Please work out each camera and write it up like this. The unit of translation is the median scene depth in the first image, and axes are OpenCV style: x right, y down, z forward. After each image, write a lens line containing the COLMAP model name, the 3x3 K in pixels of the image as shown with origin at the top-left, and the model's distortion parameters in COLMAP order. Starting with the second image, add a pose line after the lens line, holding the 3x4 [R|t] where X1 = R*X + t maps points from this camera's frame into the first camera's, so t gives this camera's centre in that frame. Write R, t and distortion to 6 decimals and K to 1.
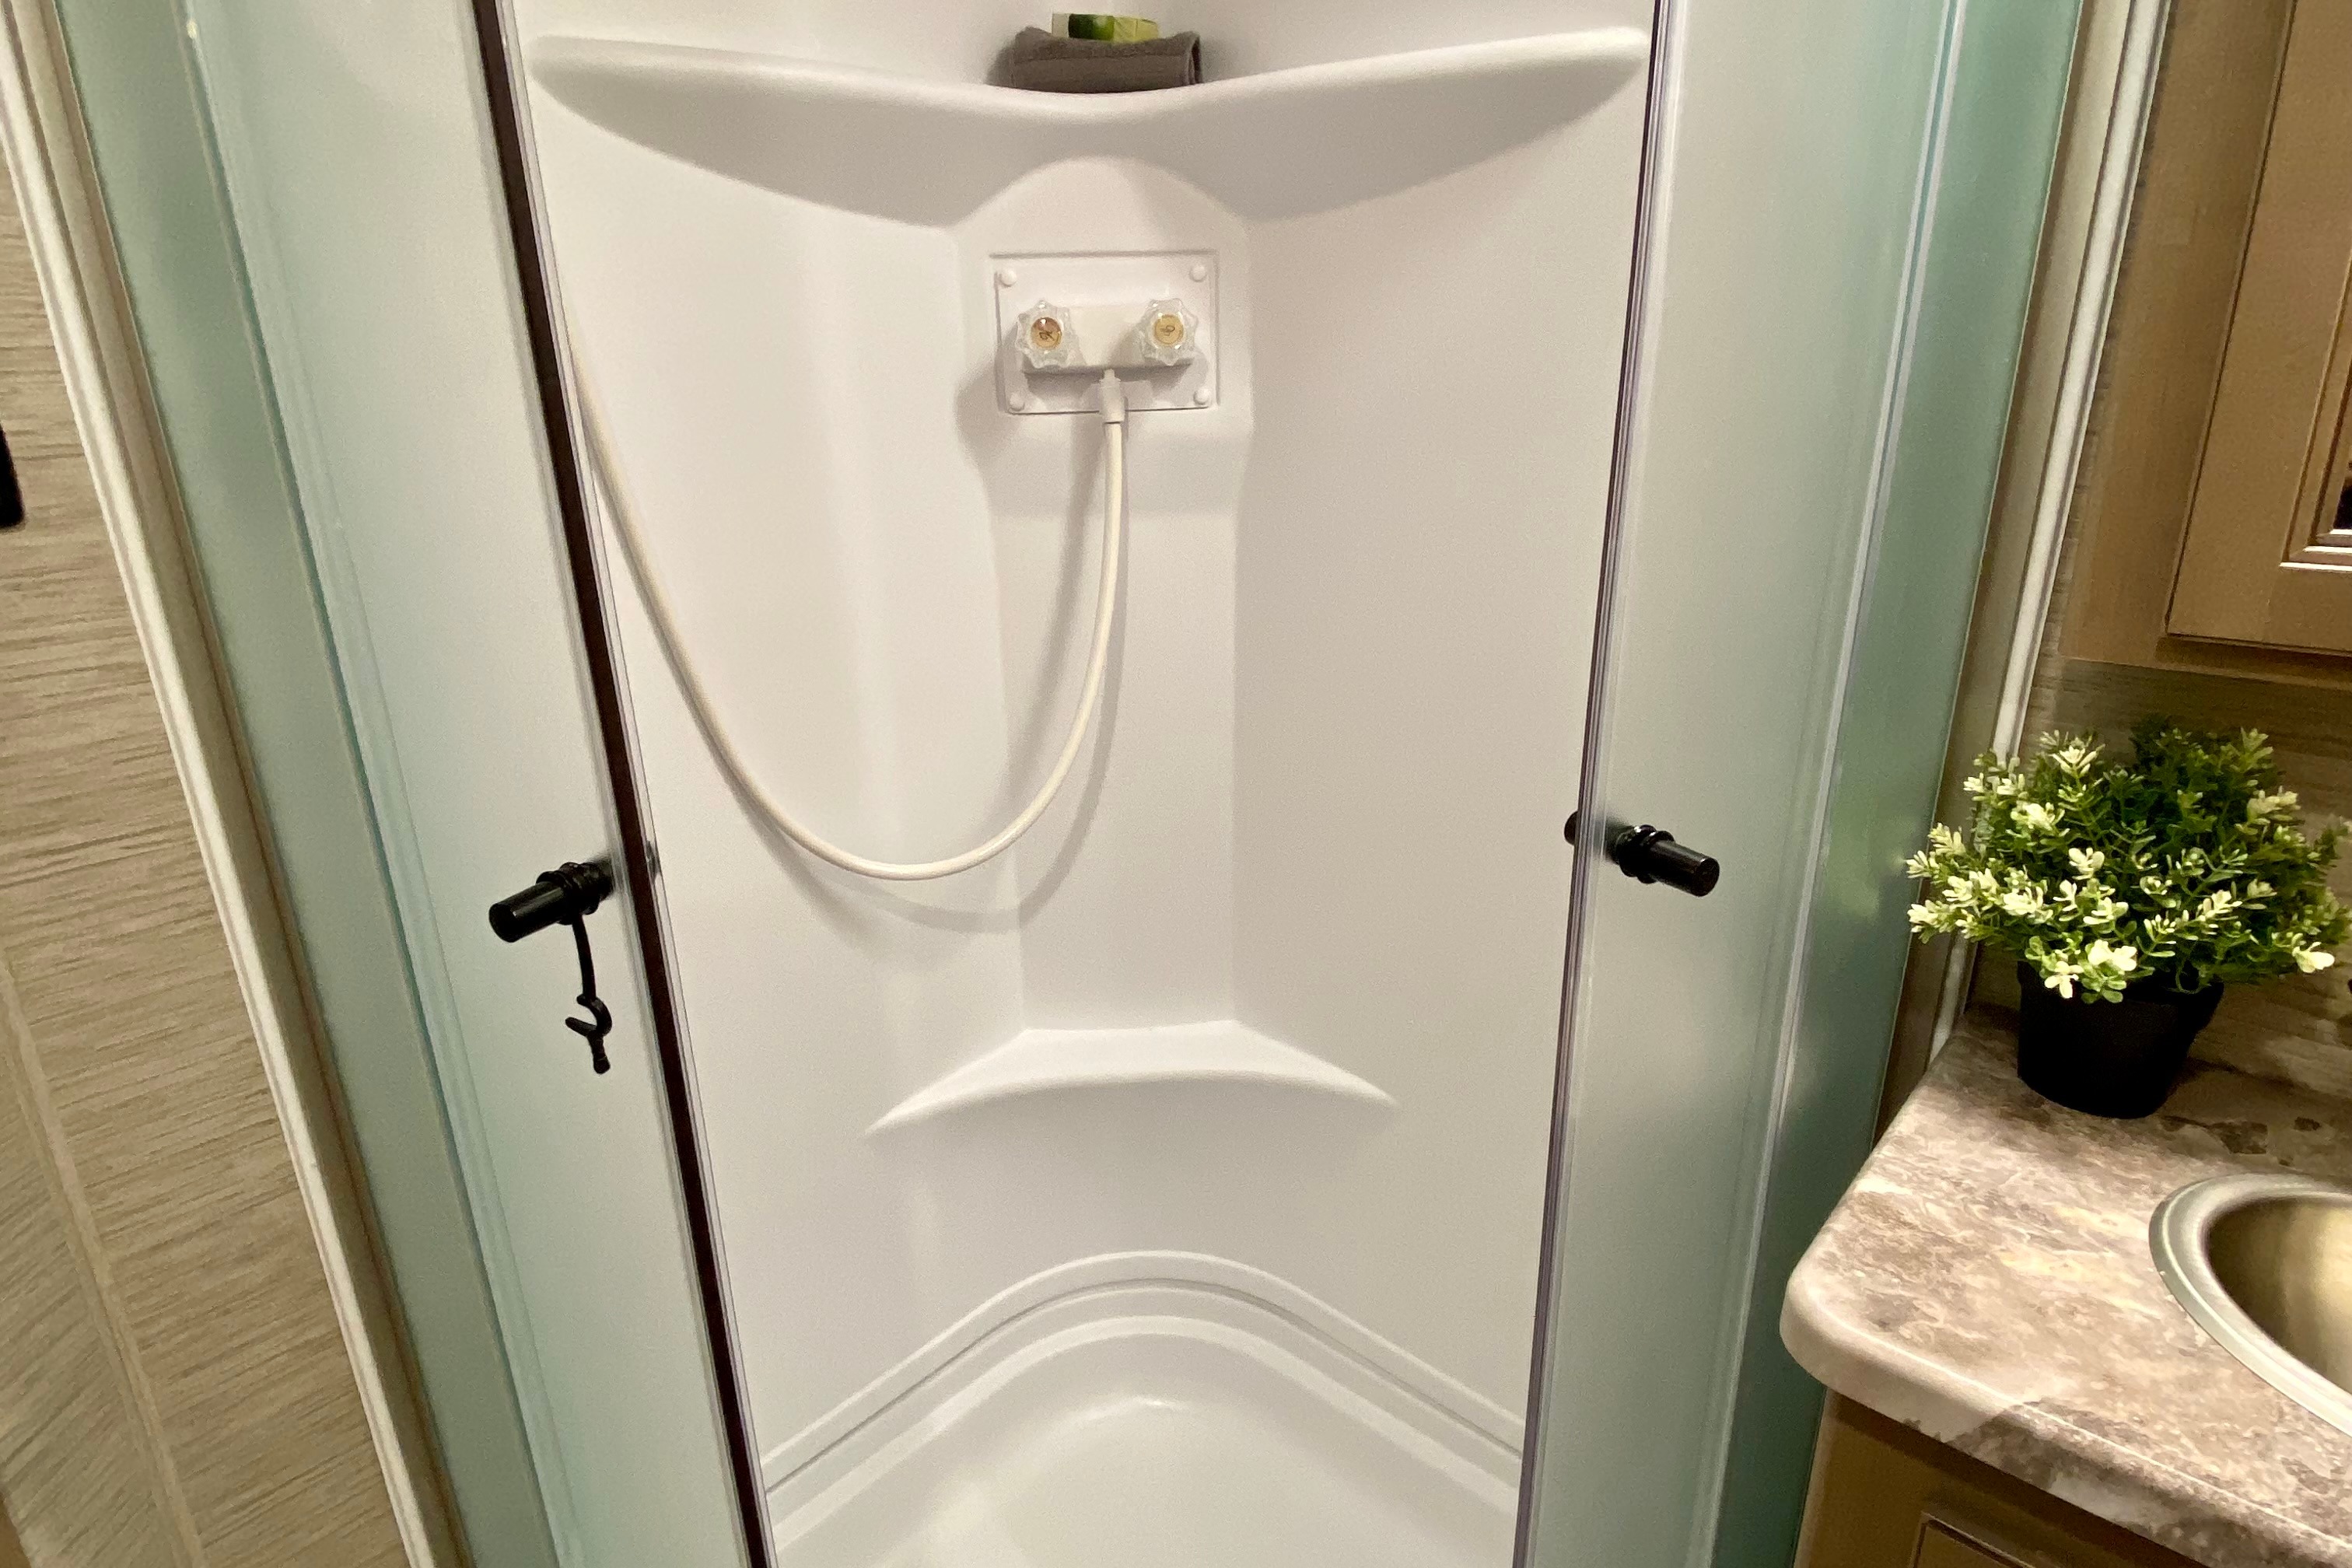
lens RADIAL K [[1351.4, 0, 1176.0], [0, 1351.4, 784.0], [0, 0, 1]] dist [-0.007629, -0.000498]
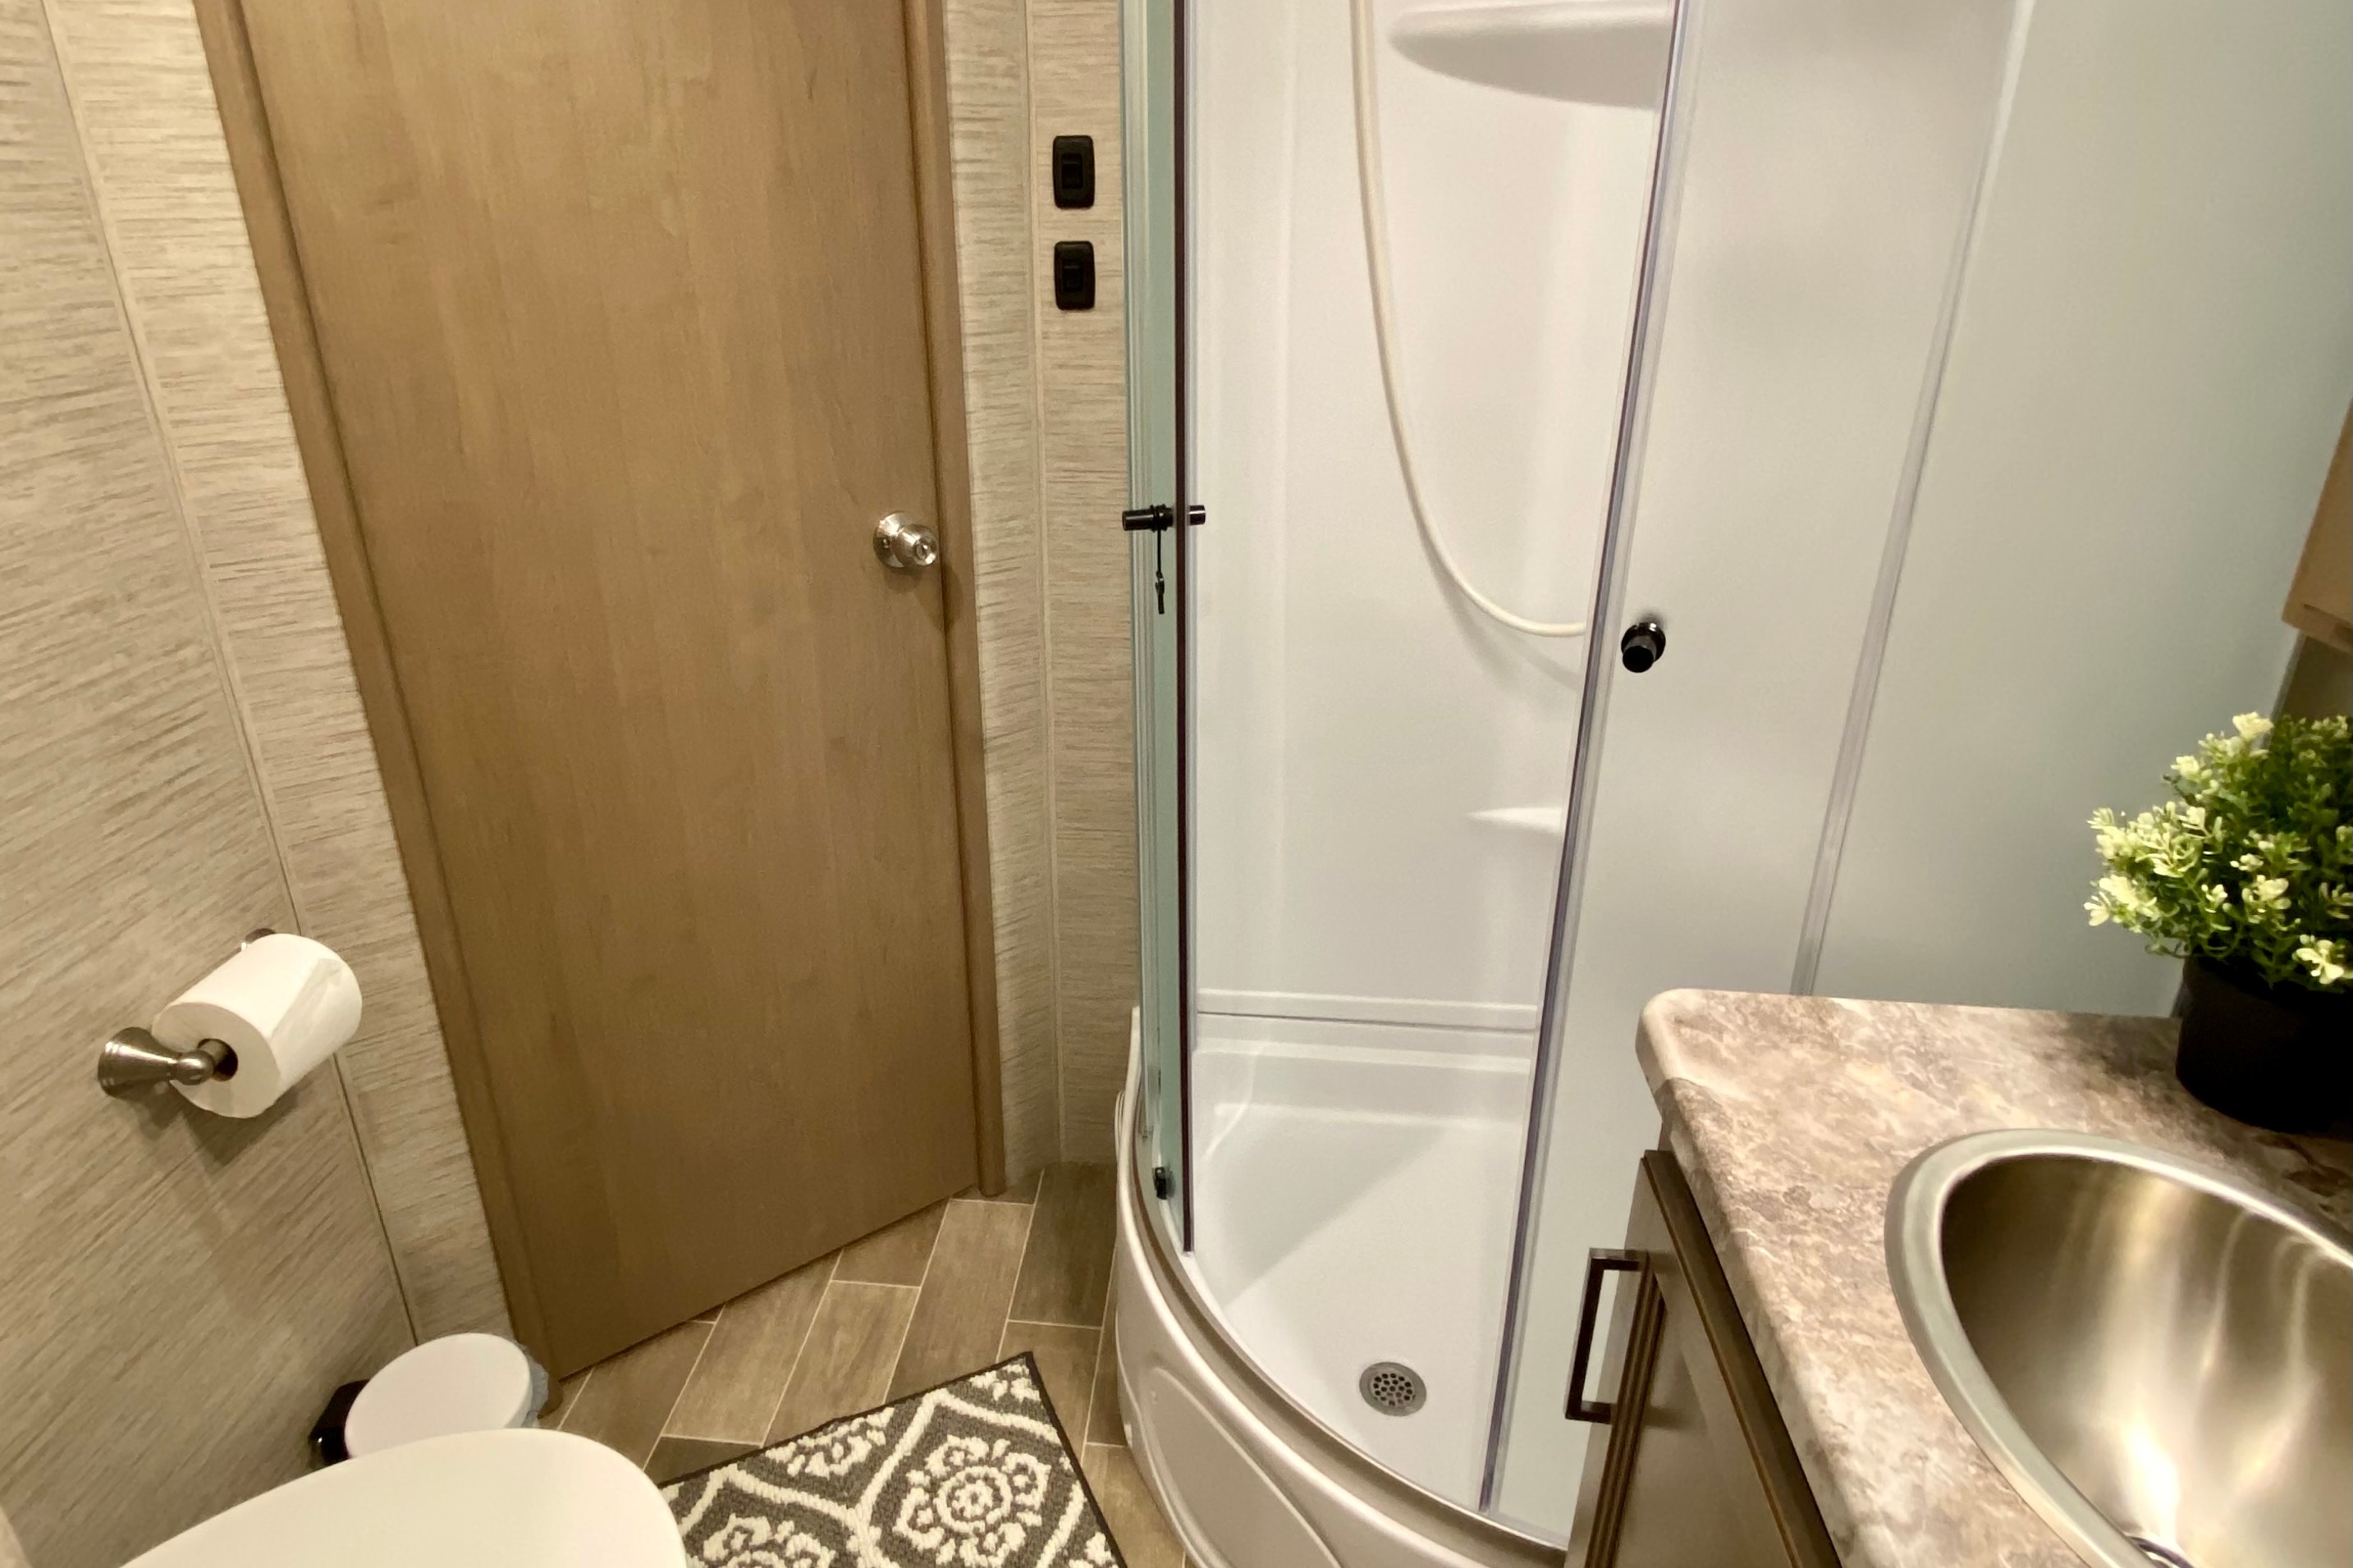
lens RADIAL K [[1351.8, 0, 1176.5], [0, 1351.8, 784.0], [0, 0, 1]] dist [-0.007629, -0.000498]
pose [[0.616450, 0.336960, -0.711651, 0.876935], [-0.258211, 0.940337, 0.221571, 0.001828], [0.743853, 0.047169, 0.666677, -0.241198]]
